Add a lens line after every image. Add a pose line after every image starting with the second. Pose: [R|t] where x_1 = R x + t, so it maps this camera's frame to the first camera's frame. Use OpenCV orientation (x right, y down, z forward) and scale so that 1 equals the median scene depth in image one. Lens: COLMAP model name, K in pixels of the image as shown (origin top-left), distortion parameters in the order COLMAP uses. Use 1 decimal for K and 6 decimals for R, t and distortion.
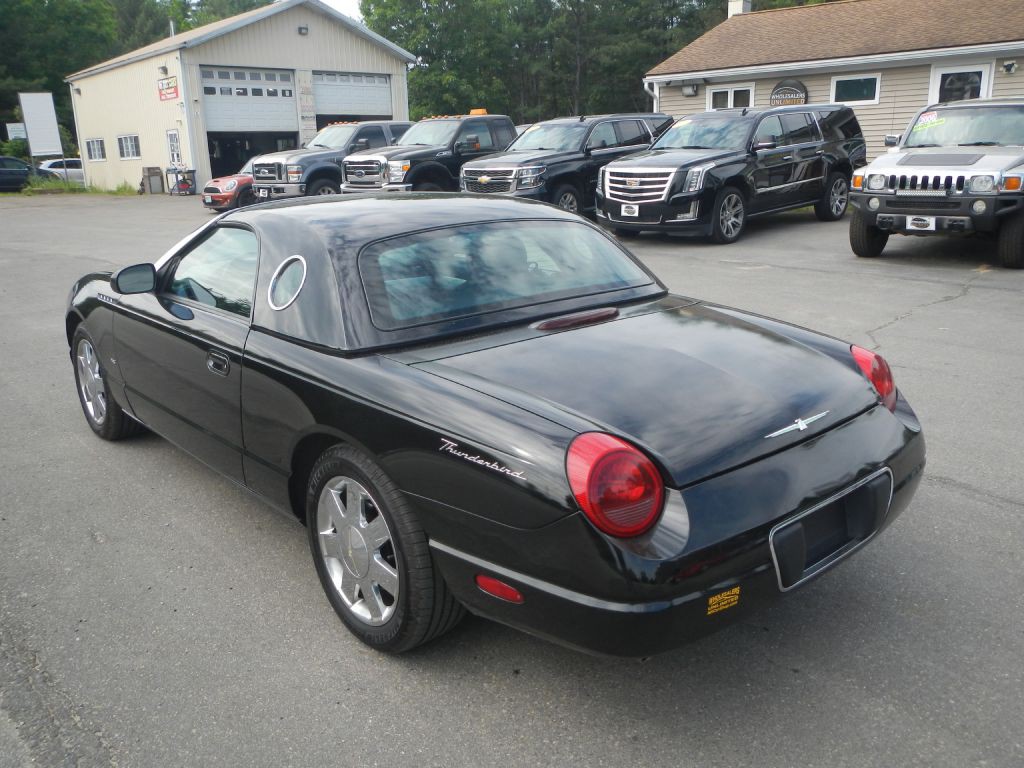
lens RADIAL K [[843.6, 0, 509.3], [0, 843.6, 380.8], [0, 0, 1]] dist [-0.000530, -0.008445]
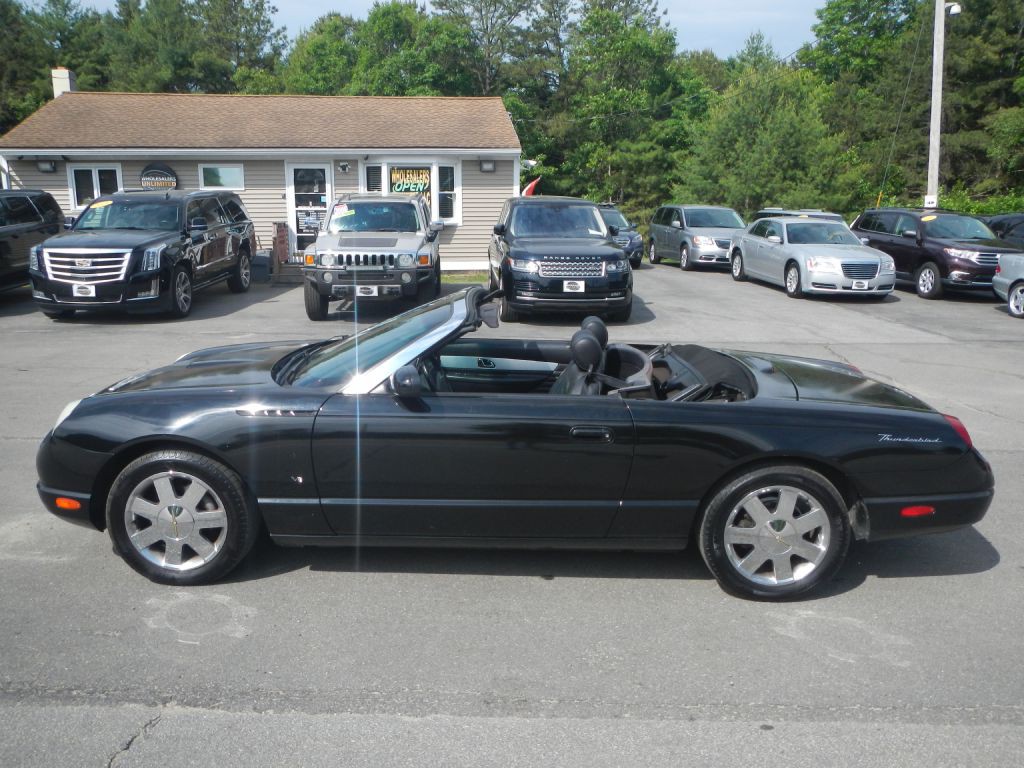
lens RADIAL K [[843.6, 0, 513.2], [0, 843.6, 383.8], [0, 0, 1]] dist [-0.000530, -0.008445]
pose [[0.675721, -0.121497, 0.727076, -0.175617], [0.177499, 0.984121, -0.000512, -0.003999], [-0.715469, 0.129401, 0.686556, -0.014376]]
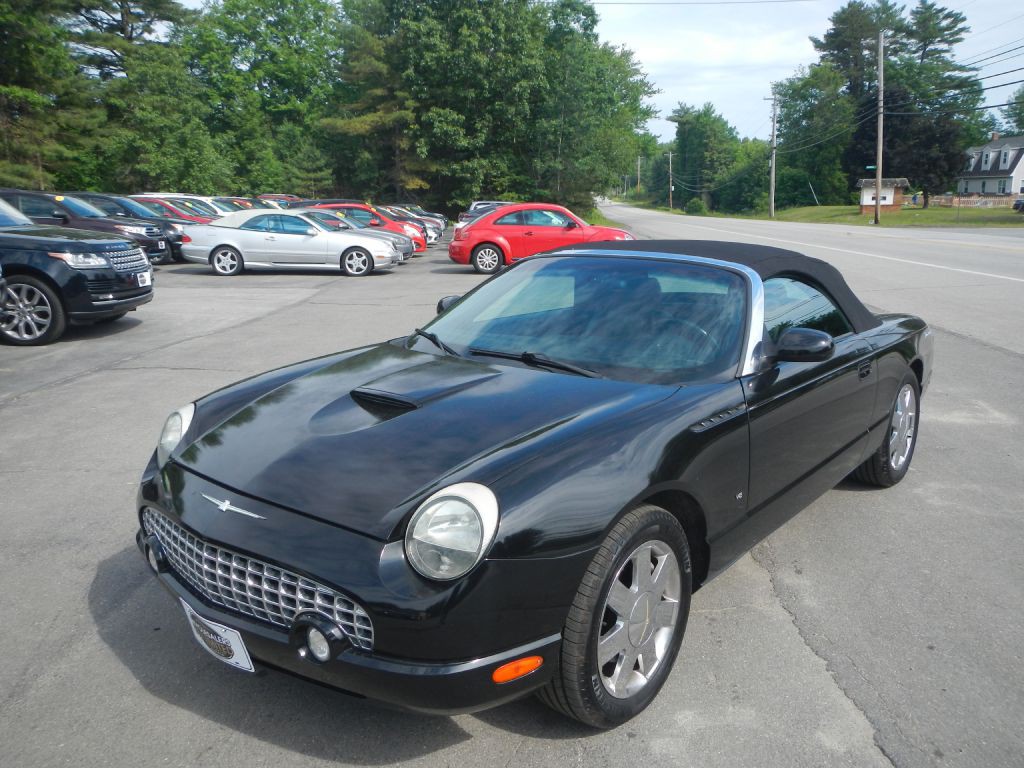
lens RADIAL K [[843.6, 0, 514.1], [0, 843.6, 386.6], [0, 0, 1]] dist [-0.000530, -0.008445]
pose [[-0.699311, -0.128036, 0.703258, -0.211799], [0.216711, 0.899551, 0.379268, -0.176285], [-0.681176, 0.417630, -0.601319, 0.638403]]
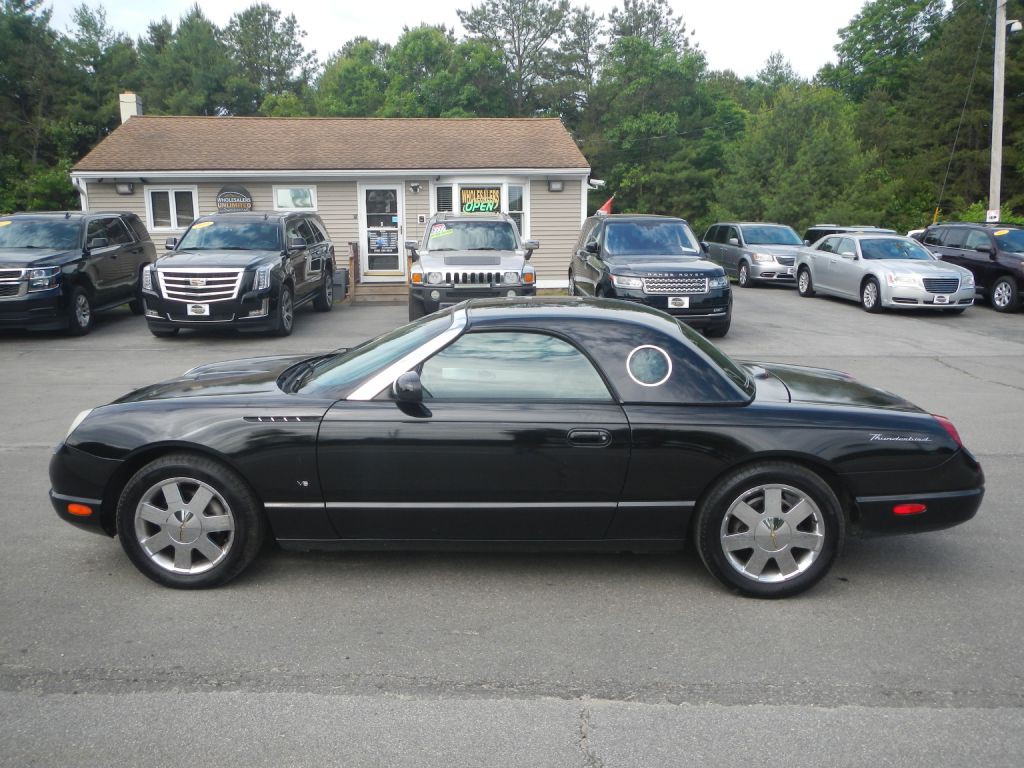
lens RADIAL K [[843.6, 0, 512.8], [0, 843.6, 386.2], [0, 0, 1]] dist [-0.000530, -0.008445]
pose [[0.680750, -0.111078, 0.724045, -0.240073], [0.183293, 0.982822, -0.021554, -0.016219], [-0.709213, 0.147385, 0.689416, 0.041679]]
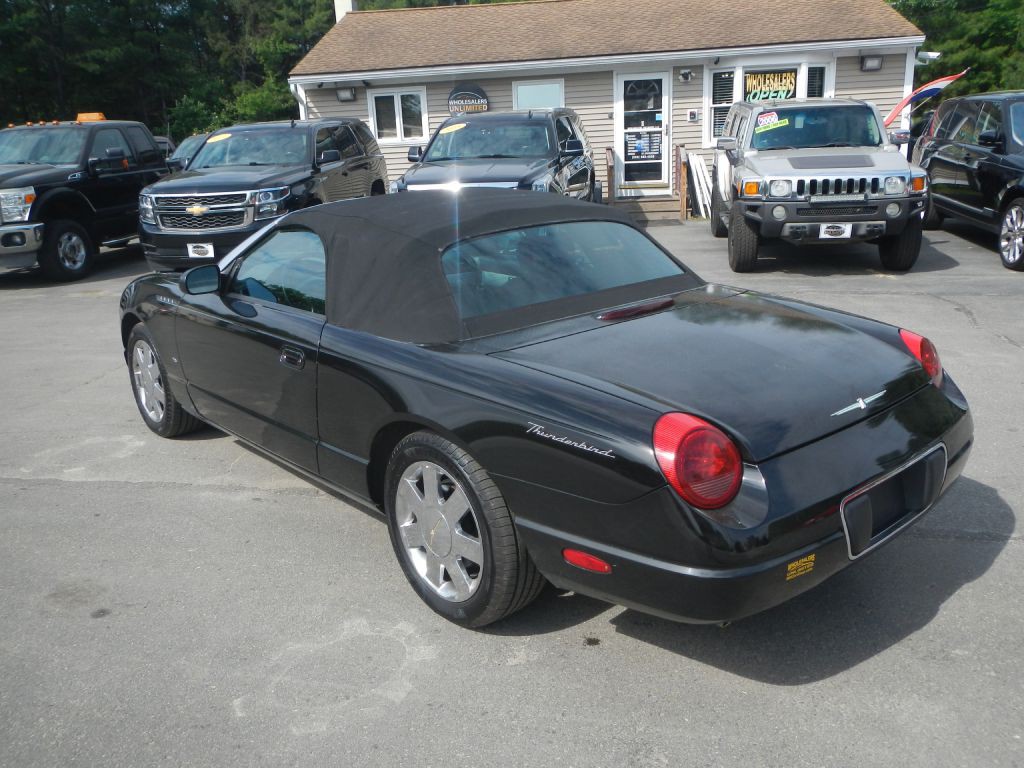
lens RADIAL K [[843.6, 0, 513.6], [0, 843.6, 383.4], [0, 0, 1]] dist [-0.000530, -0.008445]
pose [[0.817502, -0.164348, 0.551979, -0.184667], [0.174180, 0.984090, 0.035039, -0.065278], [-0.548955, 0.067499, 0.833122, 0.245832]]
